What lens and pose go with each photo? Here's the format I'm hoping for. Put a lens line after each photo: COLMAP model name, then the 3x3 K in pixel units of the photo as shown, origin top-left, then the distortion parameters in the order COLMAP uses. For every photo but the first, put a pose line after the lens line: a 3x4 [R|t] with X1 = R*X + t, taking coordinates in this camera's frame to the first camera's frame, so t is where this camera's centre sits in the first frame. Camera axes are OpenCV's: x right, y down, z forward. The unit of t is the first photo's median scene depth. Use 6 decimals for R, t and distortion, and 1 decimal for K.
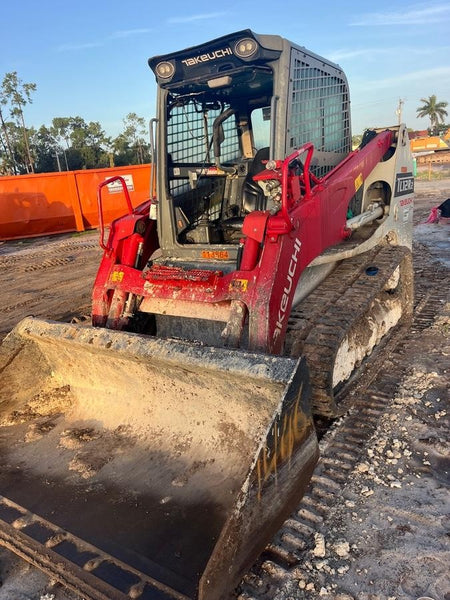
lens RADIAL K [[447.7, 0, 225.0], [0, 447.7, 300.0], [0, 0, 1]] dist [0.051662, -0.000867]
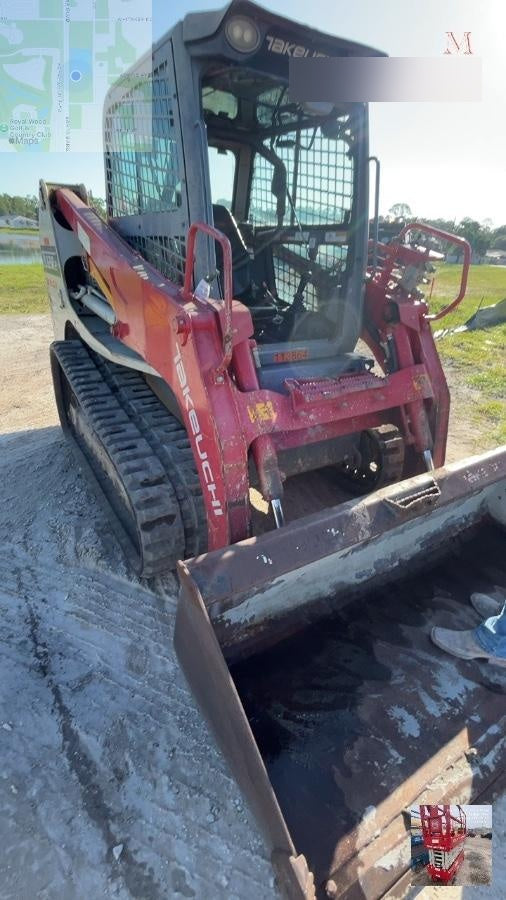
lens RADIAL K [[425.5, 0, 256.7], [0, 425.5, 448.4], [0, 0, 1]] dist [-0.000221, 0.000442]
pose [[0.395725, -0.312572, 0.863540, -0.716273], [0.160818, 0.949353, 0.269937, -0.153600], [-0.904179, 0.032052, 0.425950, 0.749041]]
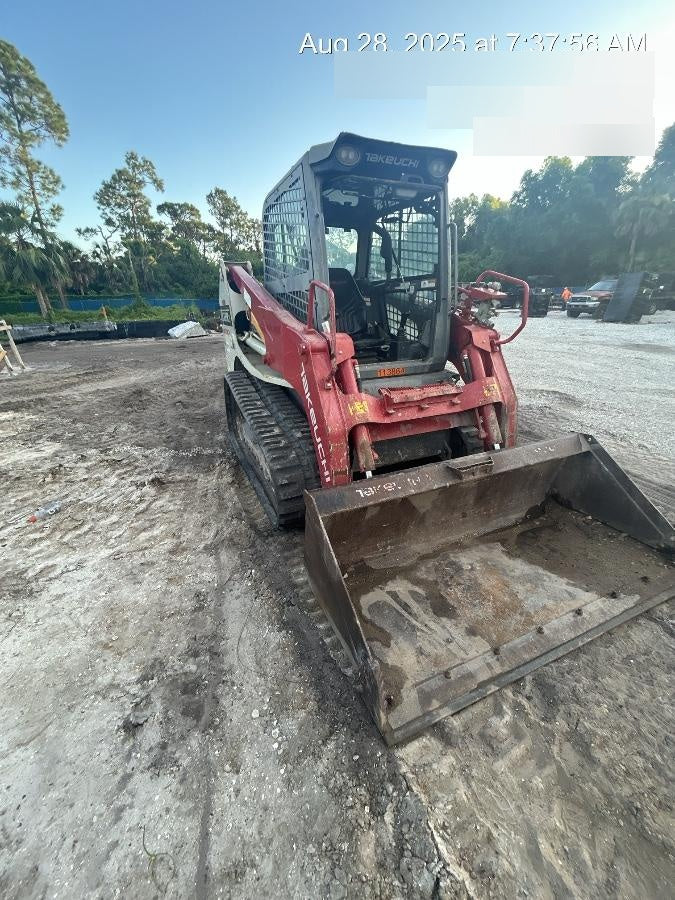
lens RADIAL K [[365.5, 0, 336.3], [0, 365.5, 450.0], [0, 0, 1]] dist [0.008044, -0.003047]
pose [[0.534016, -0.258284, 0.805057, -0.800598], [0.186548, 0.964723, 0.185766, -0.107557], [-0.824638, 0.050980, 0.563359, 0.640811]]
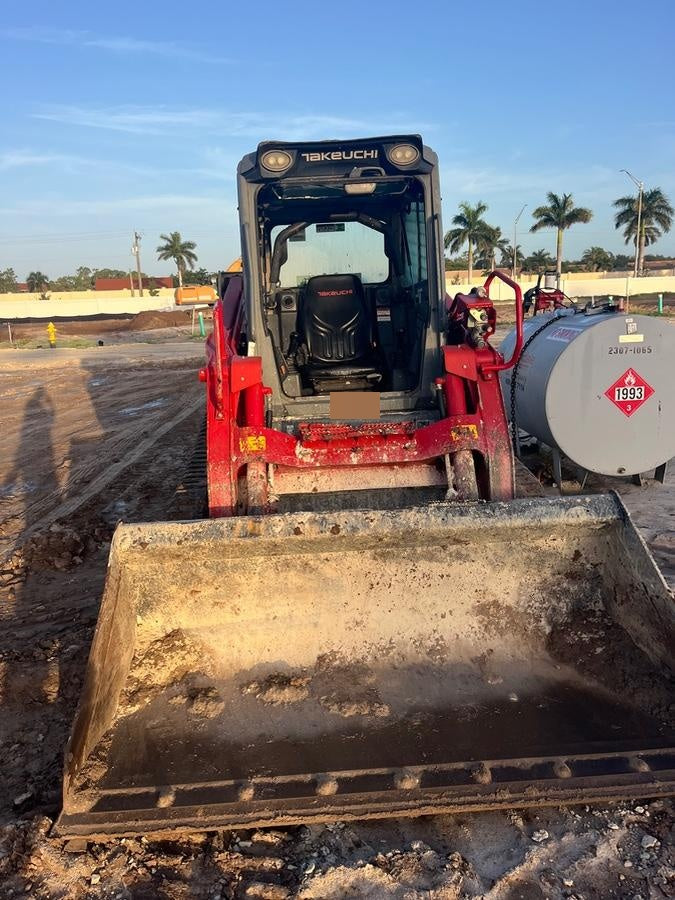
lens RADIAL K [[670.4, 0, 320.3], [0, 670.4, 447.7], [0, 0, 1]] dist [0.060158, -0.001339]
pose [[0.814995, -0.073914, 0.574735, -0.713353], [0.132366, 0.989355, -0.060462, 0.027143], [-0.564148, 0.125352, 0.816103, 0.118872]]
